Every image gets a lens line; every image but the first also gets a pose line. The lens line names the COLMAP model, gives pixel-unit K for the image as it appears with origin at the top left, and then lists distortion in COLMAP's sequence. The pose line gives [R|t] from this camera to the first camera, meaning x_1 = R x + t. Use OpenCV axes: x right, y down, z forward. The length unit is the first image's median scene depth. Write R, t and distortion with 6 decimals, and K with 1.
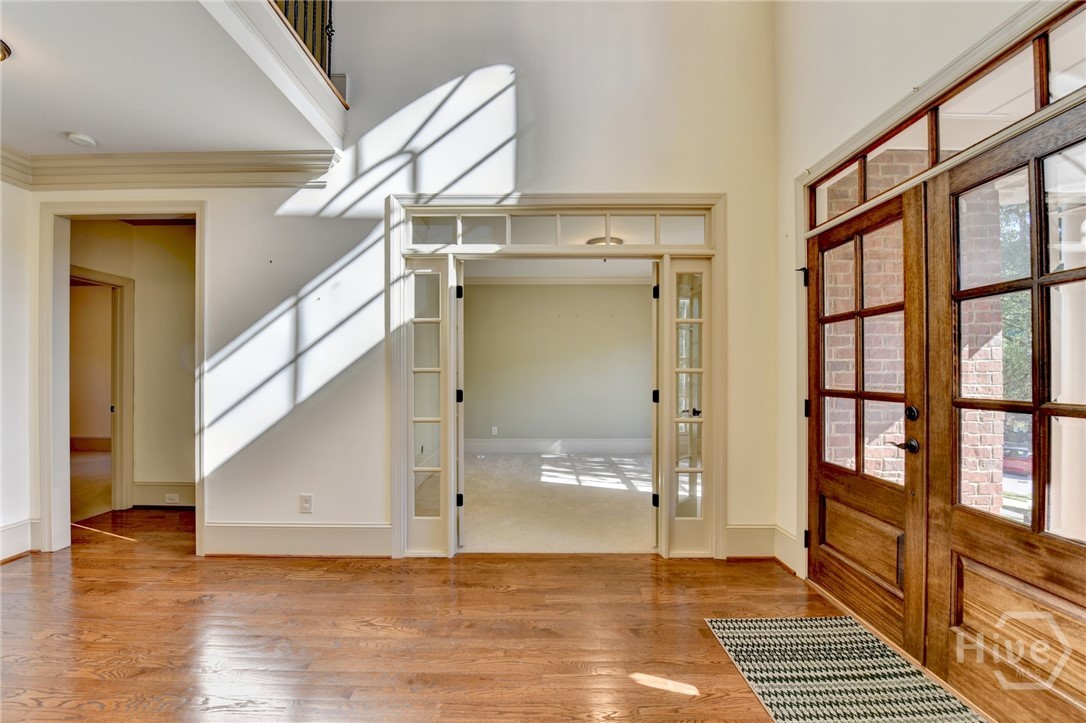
lens RADIAL K [[446.7, 0, 535.5], [0, 446.7, 369.0], [0, 0, 1]] dist [-0.002105, -0.000259]
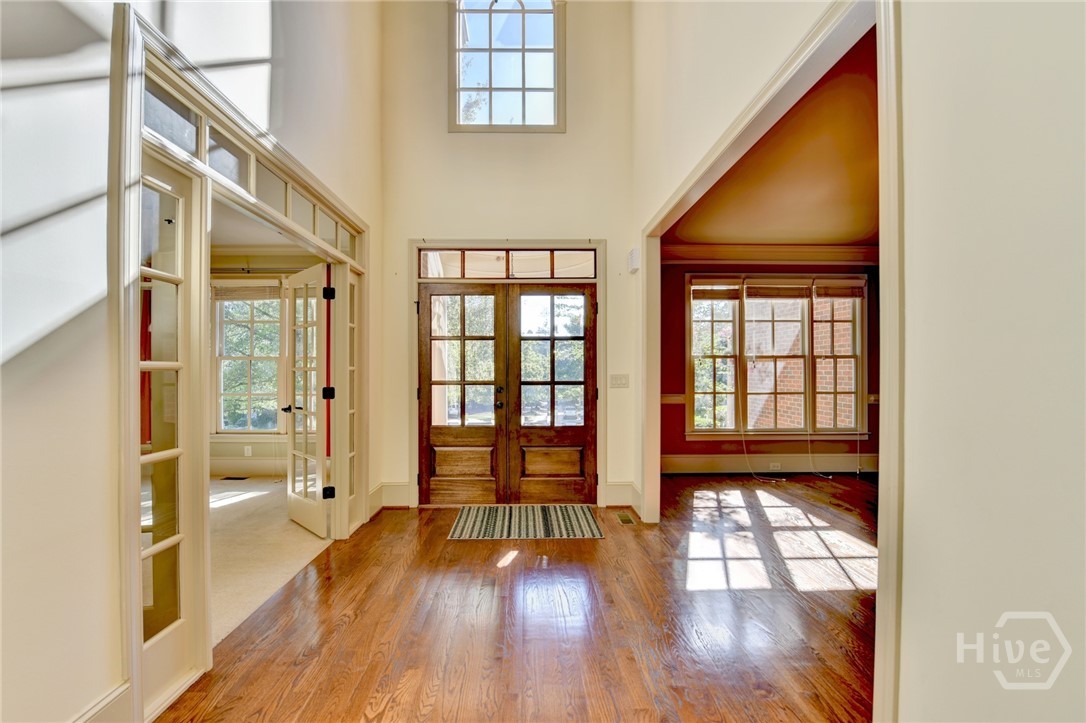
lens RADIAL K [[446.7, 0, 535.5], [0, 446.7, 369.0], [0, 0, 1]] dist [-0.002105, -0.000259]
pose [[-0.023954, 0.004762, 0.999702, -1.143552], [-0.005928, 0.999970, -0.004905, 0.009766], [-0.999695, -0.006044, -0.023925, 0.785956]]
